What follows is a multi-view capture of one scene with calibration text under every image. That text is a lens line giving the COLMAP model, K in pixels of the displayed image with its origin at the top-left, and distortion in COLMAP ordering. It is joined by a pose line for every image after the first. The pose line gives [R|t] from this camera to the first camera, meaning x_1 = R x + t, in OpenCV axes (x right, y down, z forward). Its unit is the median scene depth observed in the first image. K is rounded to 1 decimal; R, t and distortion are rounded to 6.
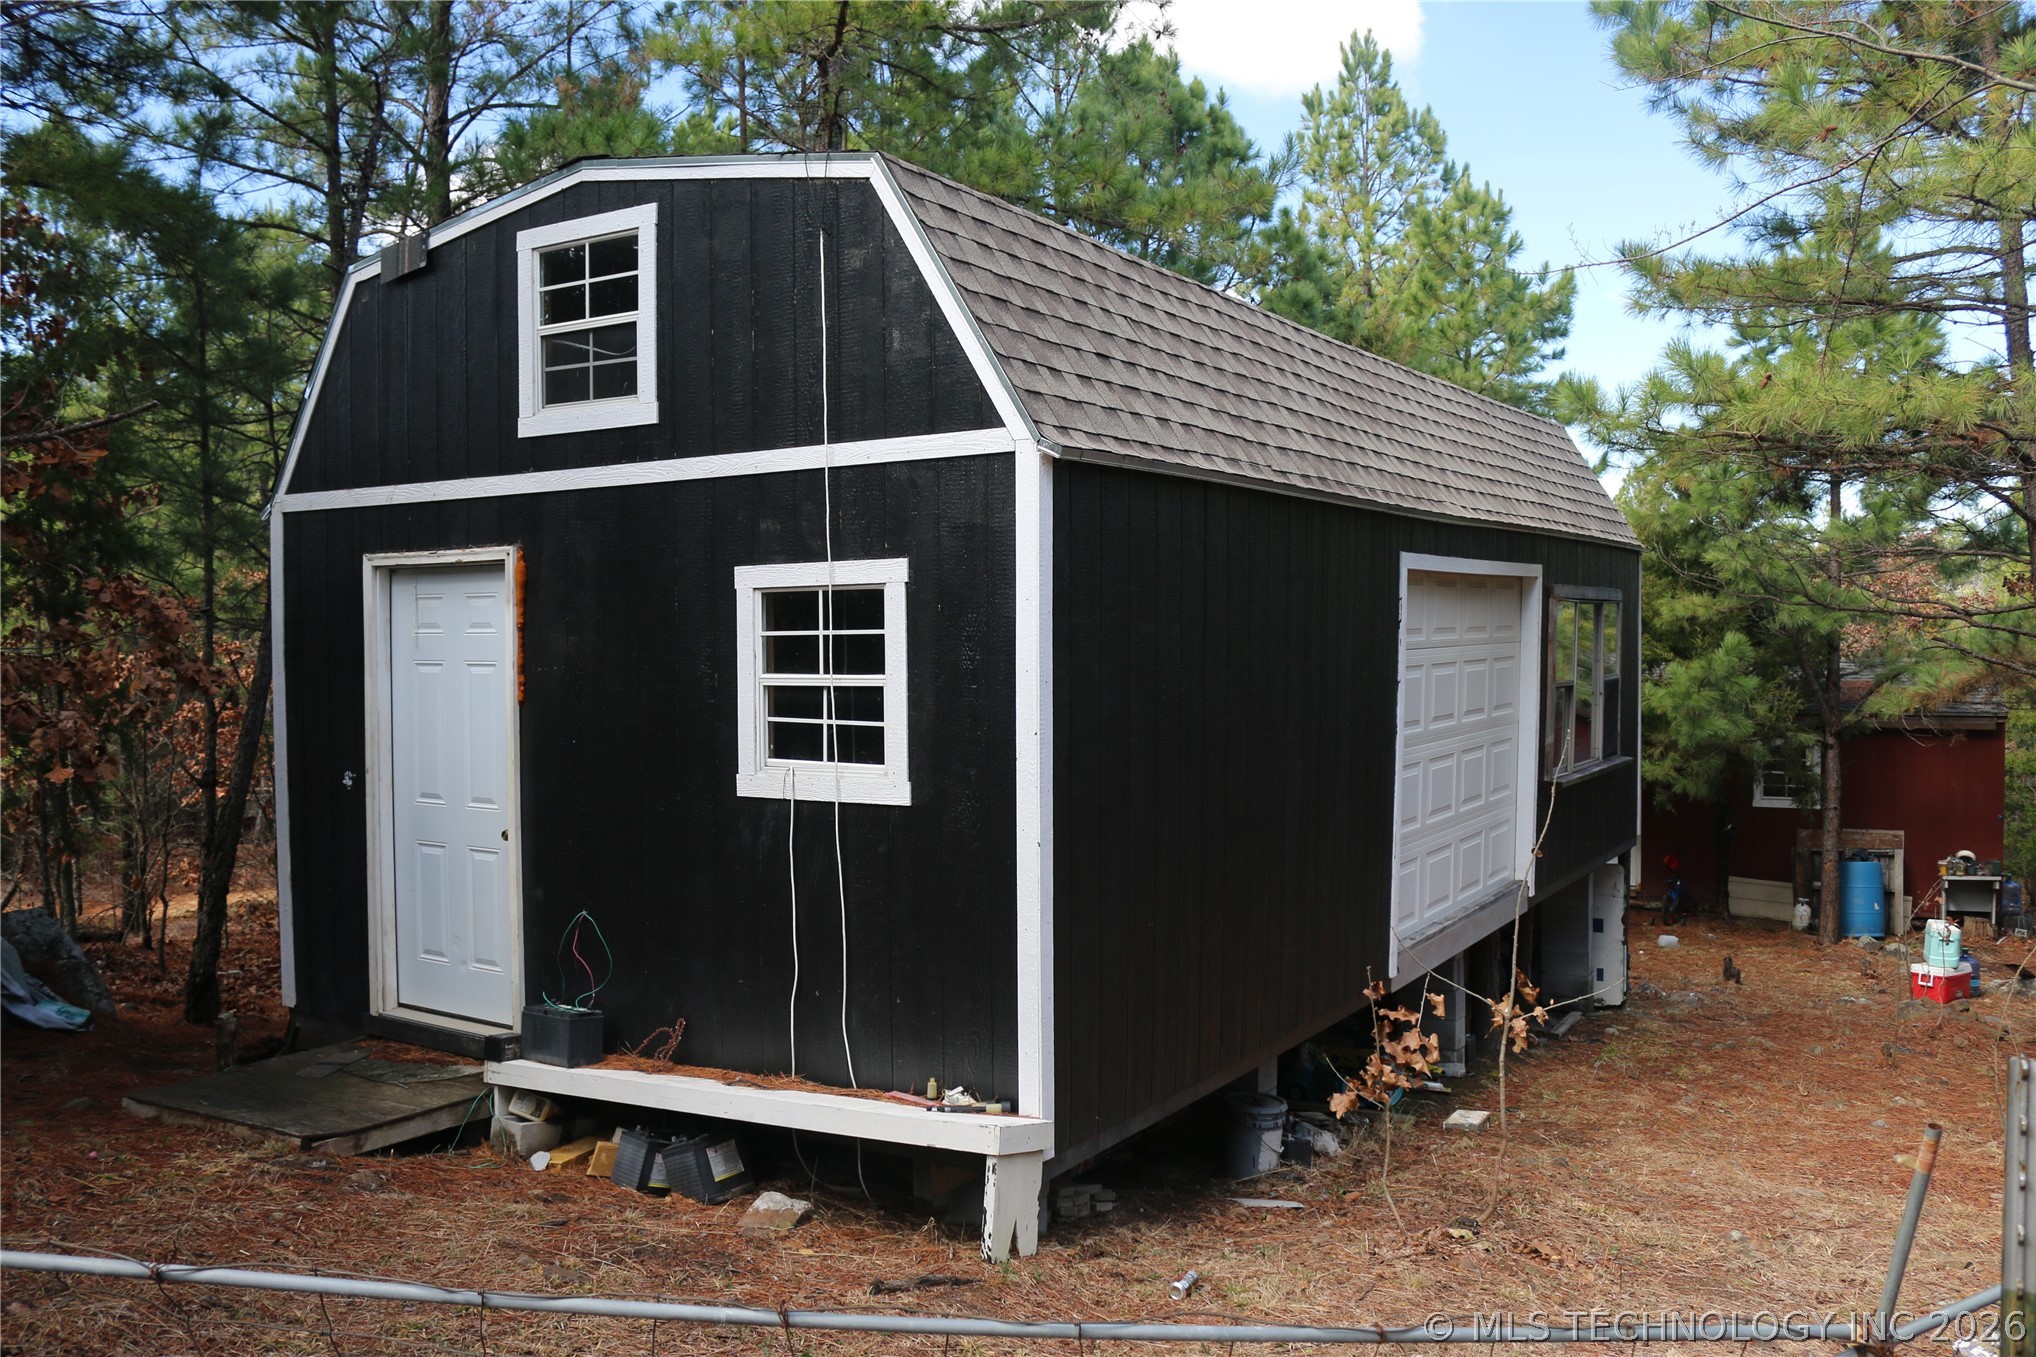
lens RADIAL K [[1641.1, 0, 1018.0], [0, 1641.1, 678.5], [0, 0, 1]] dist [-0.105345, 0.001130]
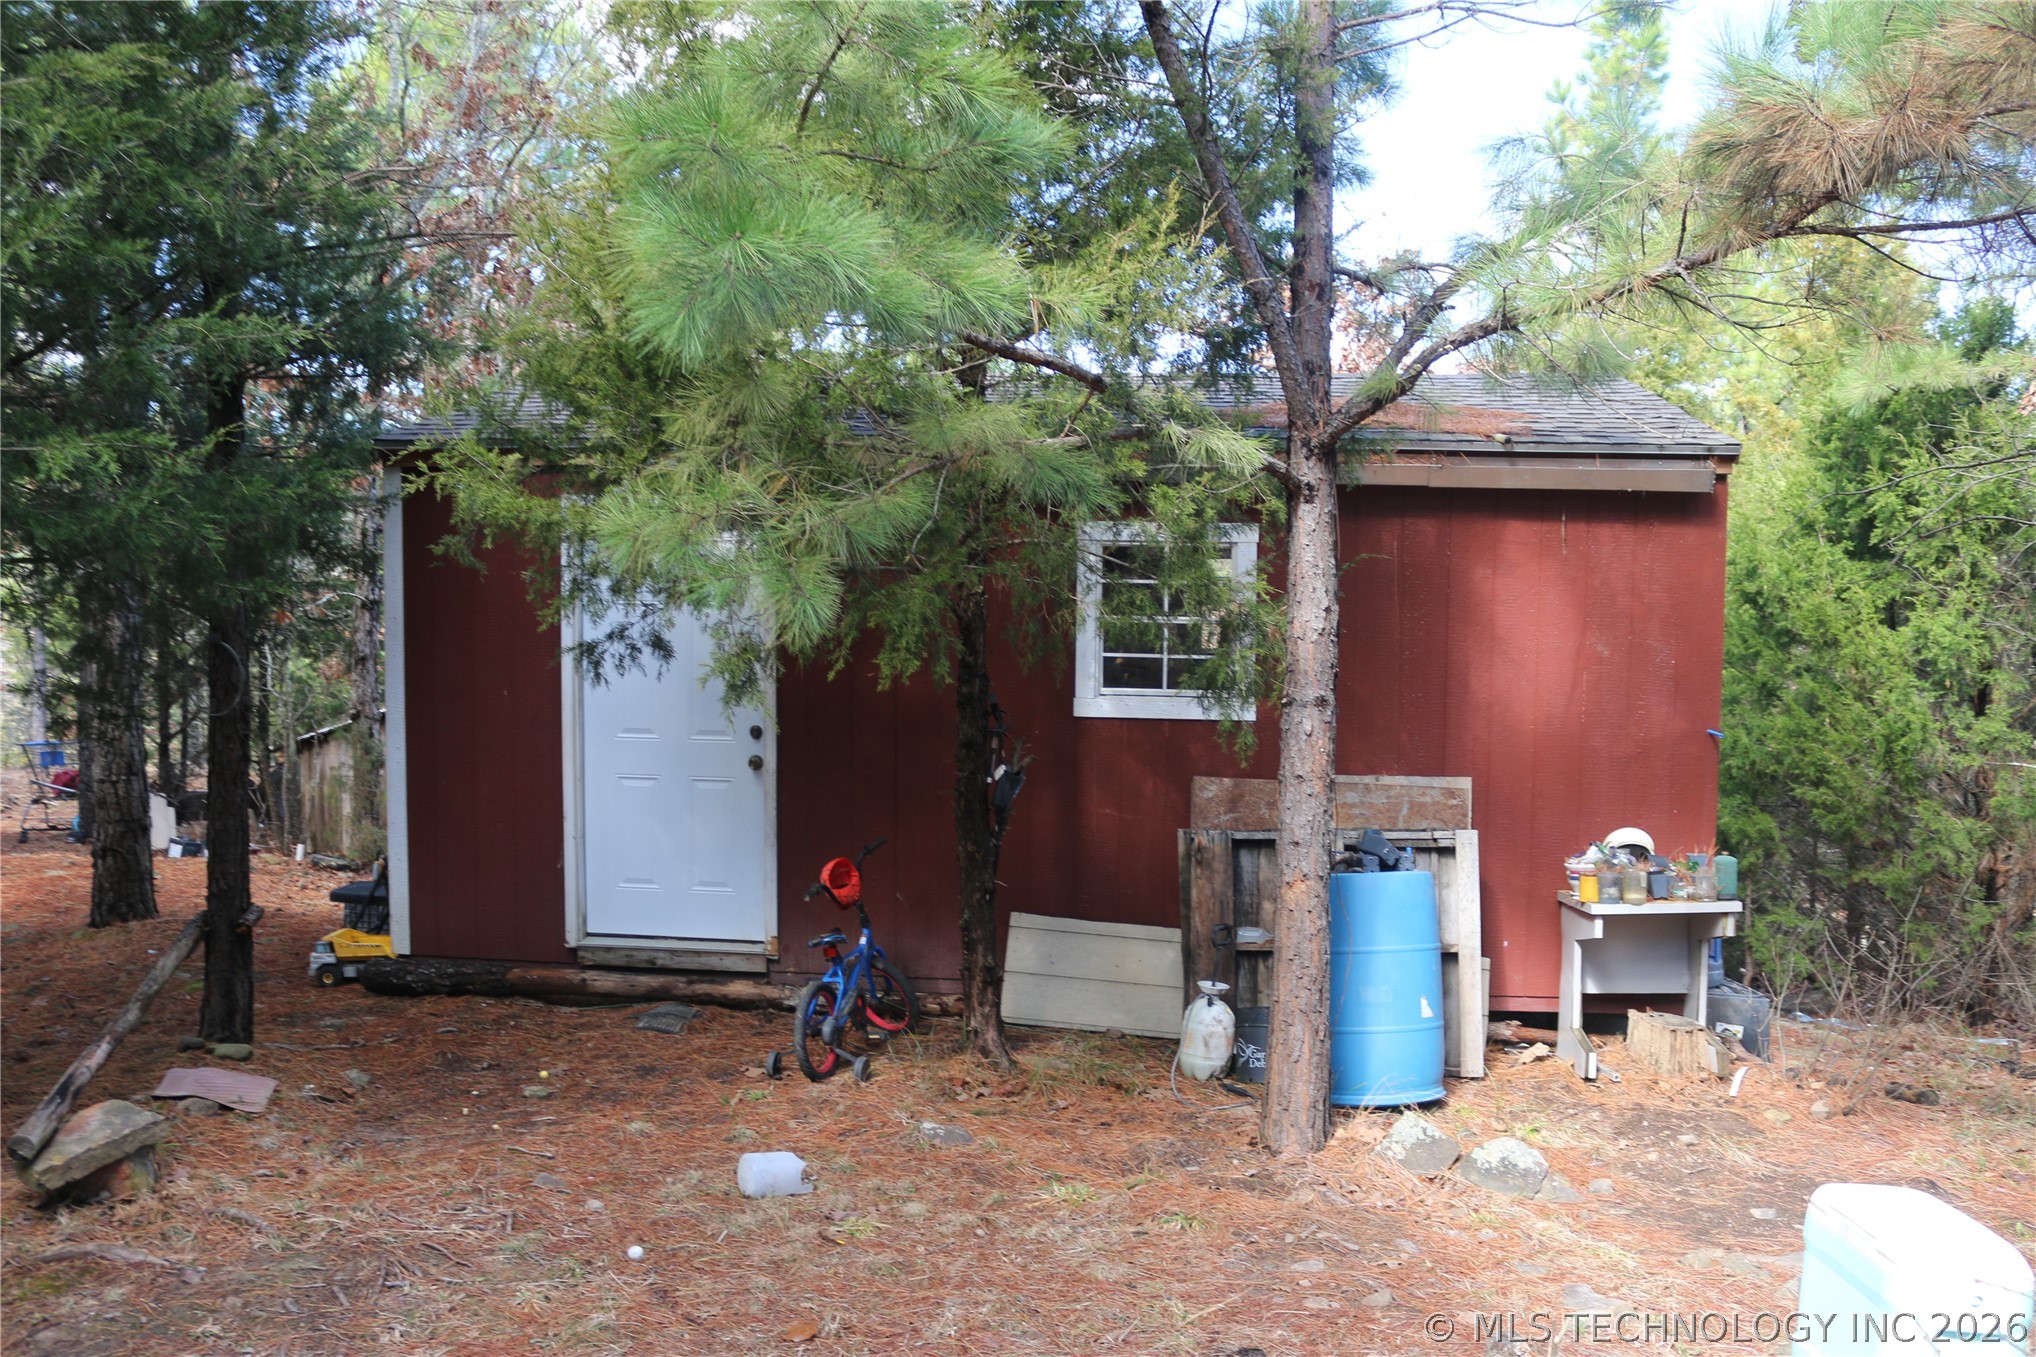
lens RADIAL K [[1641.1, 0, 1018.0], [0, 1641.1, 678.5], [0, 0, 1]] dist [-0.105345, 0.001130]
pose [[0.938864, -0.000026, 0.344287, 0.337295], [-0.007589, 0.999755, 0.020770, 0.067336], [-0.344204, -0.022113, 0.938635, 0.697171]]
